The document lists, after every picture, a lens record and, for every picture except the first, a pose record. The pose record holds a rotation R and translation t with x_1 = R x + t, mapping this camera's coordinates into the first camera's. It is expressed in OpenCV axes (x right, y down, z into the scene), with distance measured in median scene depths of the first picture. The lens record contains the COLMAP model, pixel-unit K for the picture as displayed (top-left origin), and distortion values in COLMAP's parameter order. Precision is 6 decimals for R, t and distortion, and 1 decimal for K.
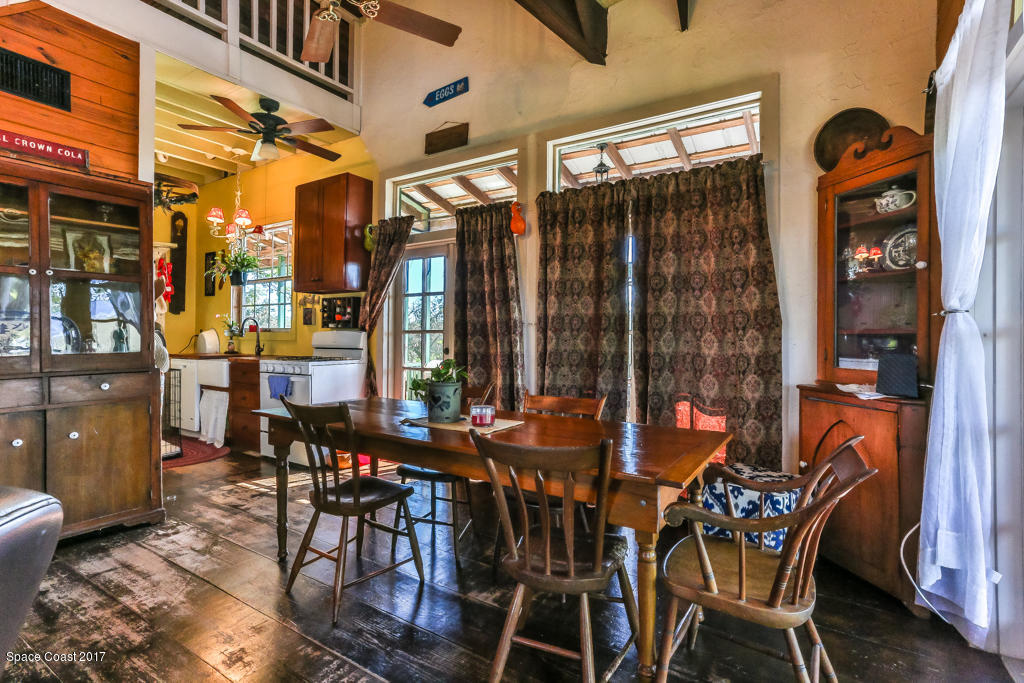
lens RADIAL K [[497.9, 0, 509.9], [0, 497.9, 334.0], [0, 0, 1]] dist [-0.028041, -0.000076]
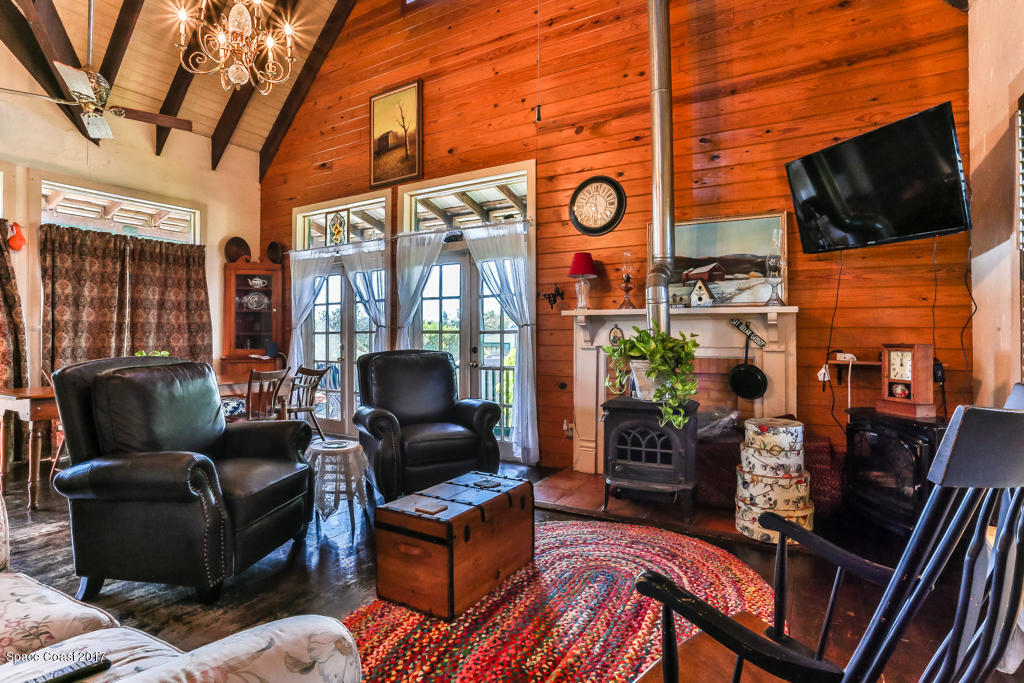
lens RADIAL K [[497.9, 0, 509.9], [0, 497.9, 334.0], [0, 0, 1]] dist [-0.028041, -0.000076]
pose [[-0.070236, -0.001014, 0.997530, -1.470162], [-0.000684, 0.999999, 0.000968, -0.004932], [-0.997530, -0.000615, -0.070237, -0.100240]]
